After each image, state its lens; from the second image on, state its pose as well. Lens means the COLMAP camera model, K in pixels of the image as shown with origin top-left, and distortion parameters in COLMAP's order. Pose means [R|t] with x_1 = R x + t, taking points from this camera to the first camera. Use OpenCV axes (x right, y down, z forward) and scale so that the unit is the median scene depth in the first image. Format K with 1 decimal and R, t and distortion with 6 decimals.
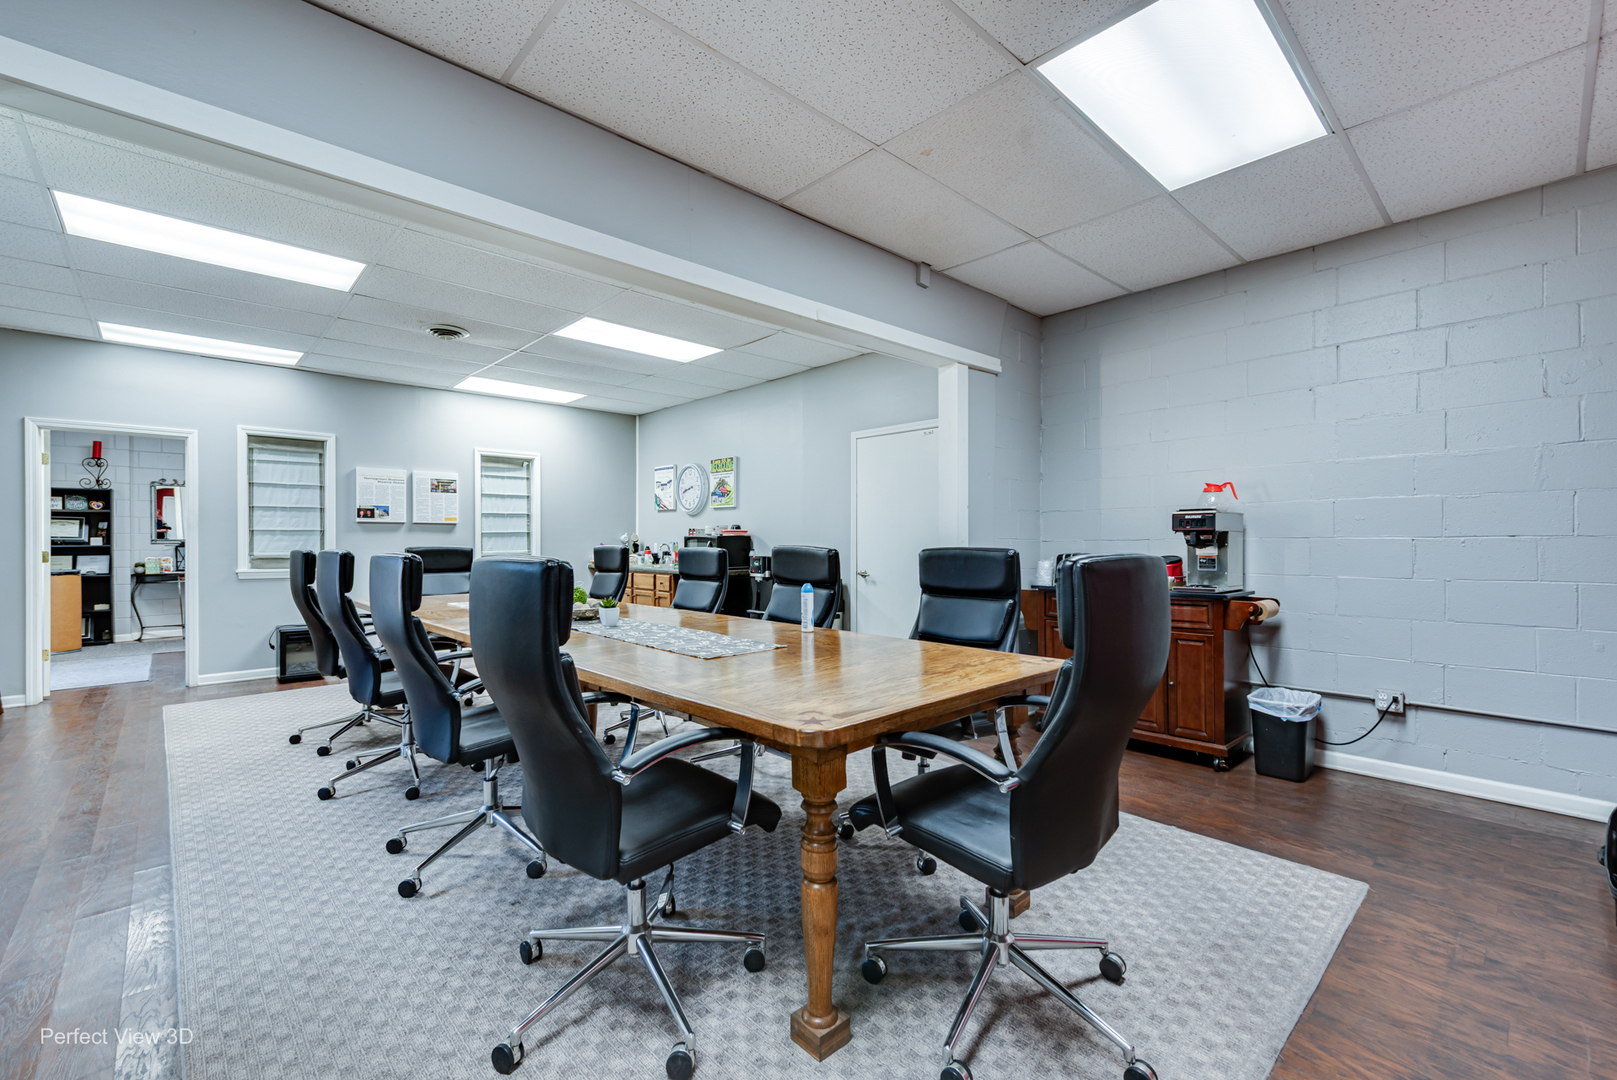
lens RADIAL K [[692.8, 0, 812.2], [0, 692.8, 538.1], [0, 0, 1]] dist [0.000344, 0.000088]
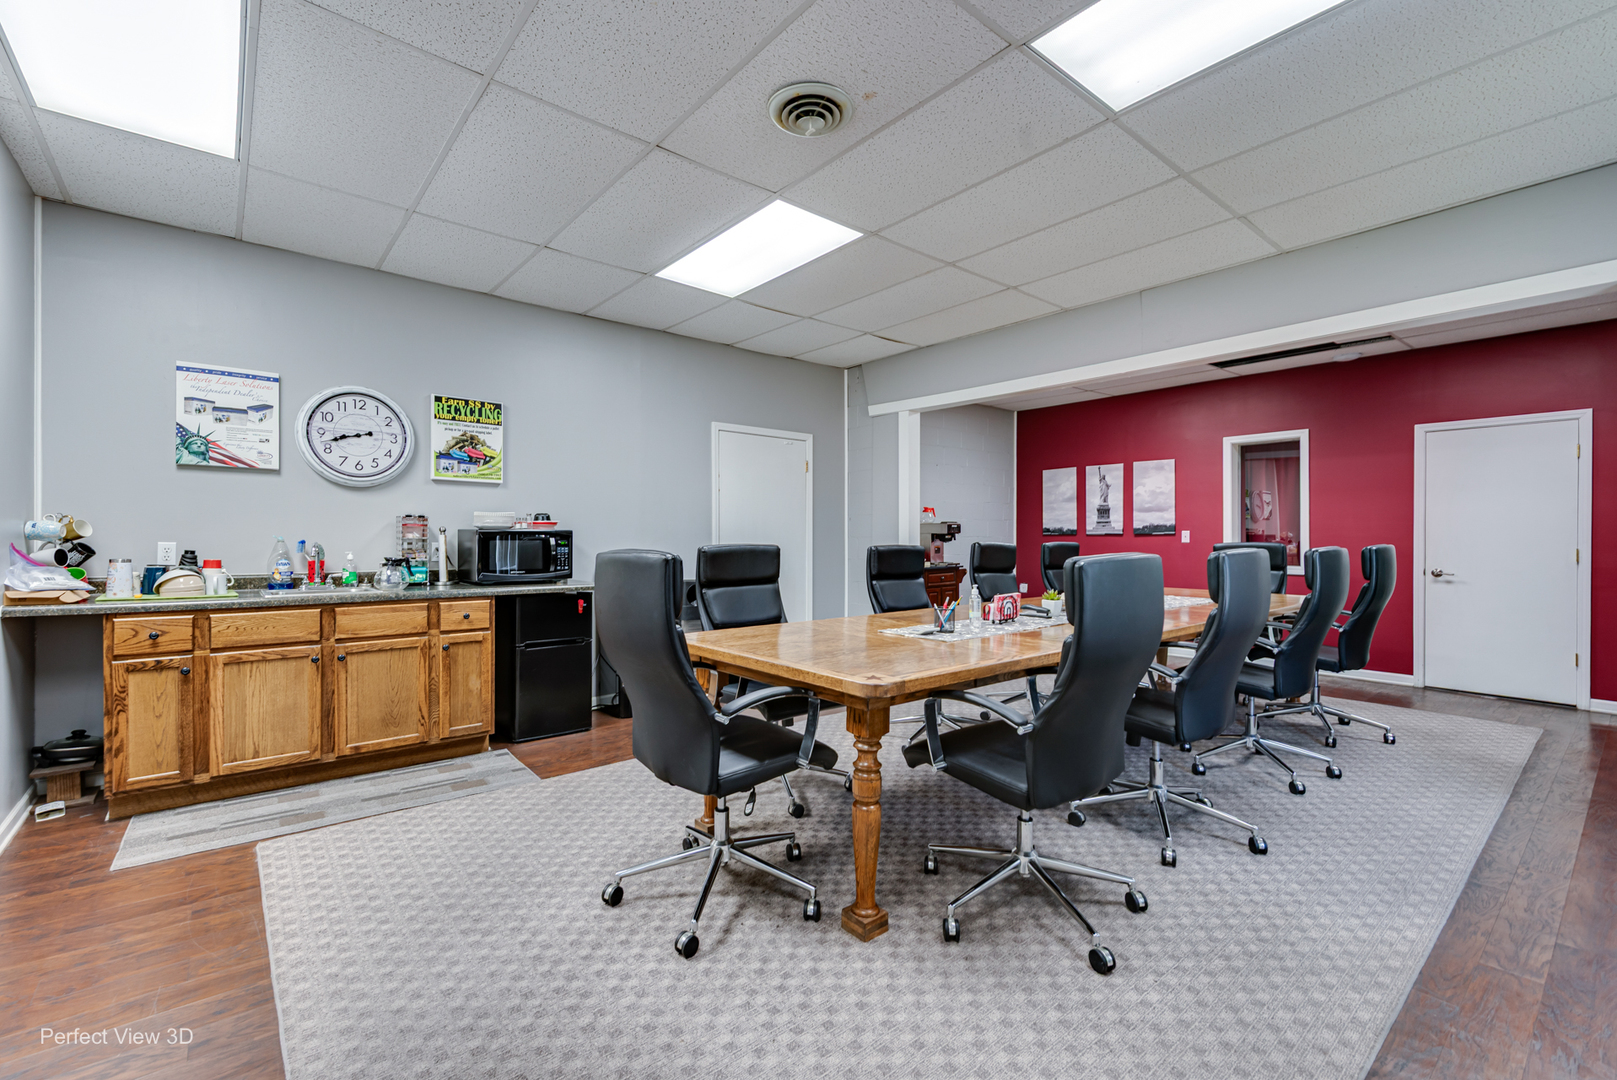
lens RADIAL K [[692.8, 0, 819.4], [0, 692.8, 543.3], [0, 0, 1]] dist [0.000344, 0.000088]
pose [[0.046973, 0.002316, 0.998893, -0.701747], [-0.001345, 0.999997, -0.002255, 0.008322], [-0.998895, -0.001238, 0.046976, 0.674922]]
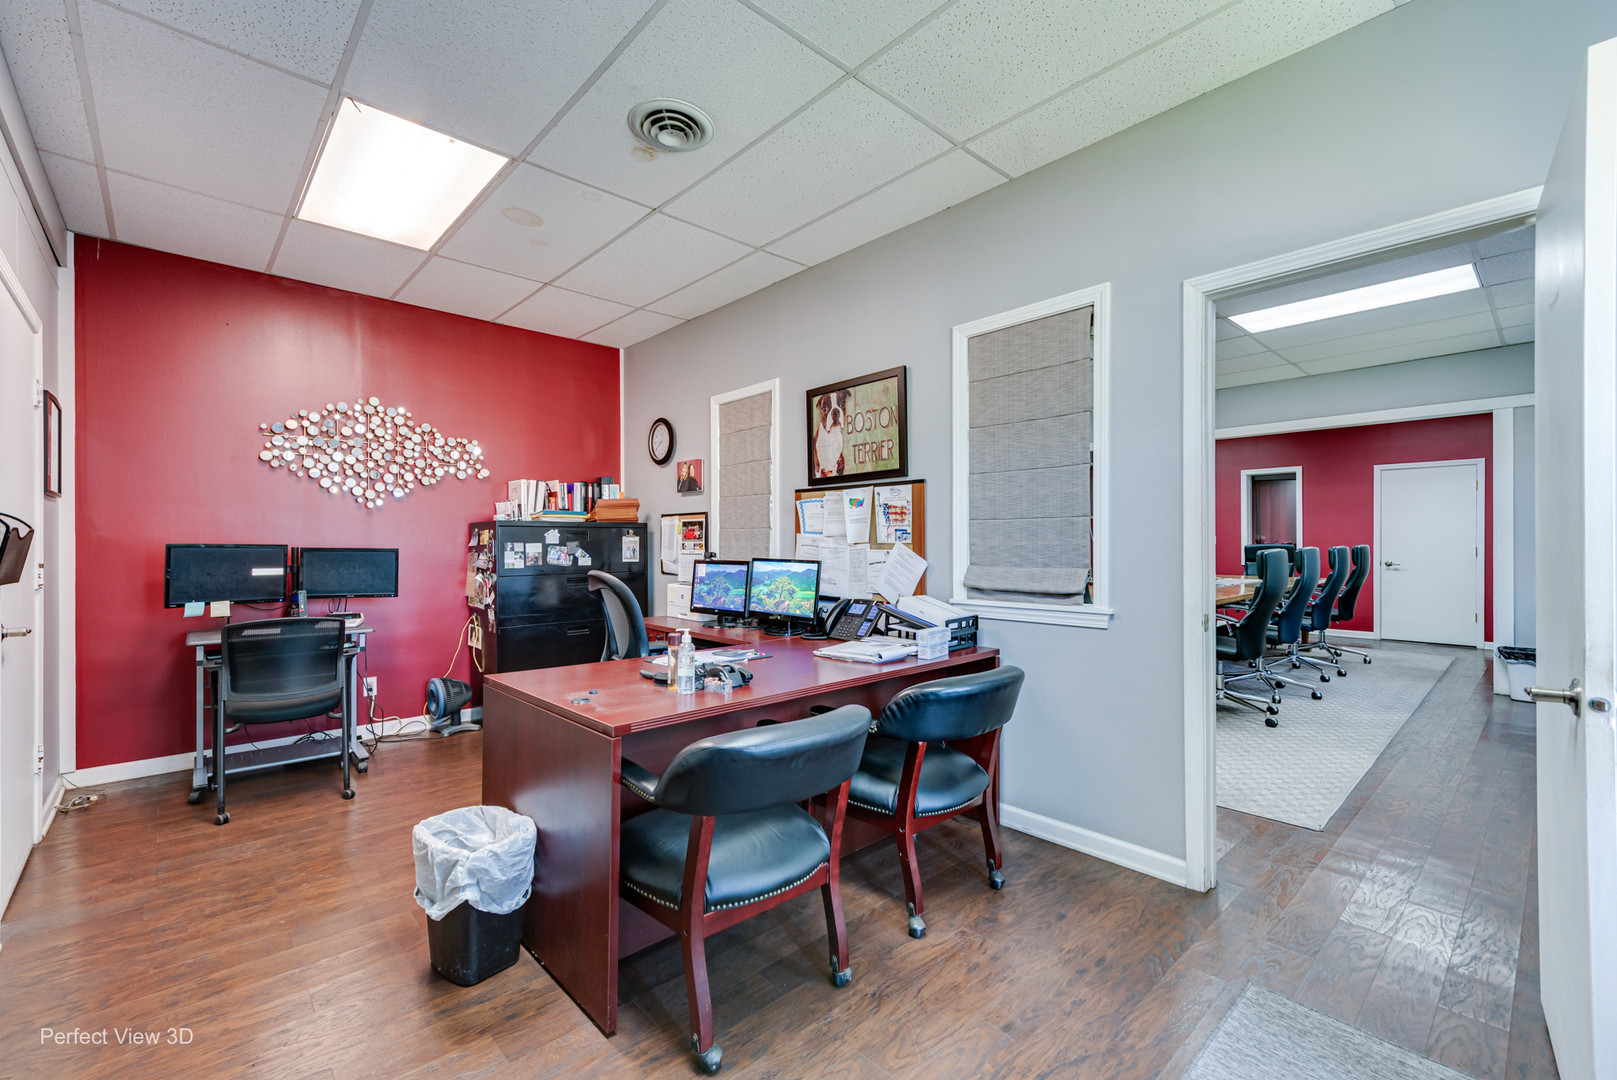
lens RADIAL K [[692.8, 0, 799.8], [0, 692.8, 544.3], [0, 0, 1]] dist [0.000344, 0.000088]
pose [[0.002759, 0.005665, 0.999980, -1.067855], [0.003302, 0.999978, -0.005674, 0.009991], [-0.999991, 0.003318, 0.002740, 1.012336]]
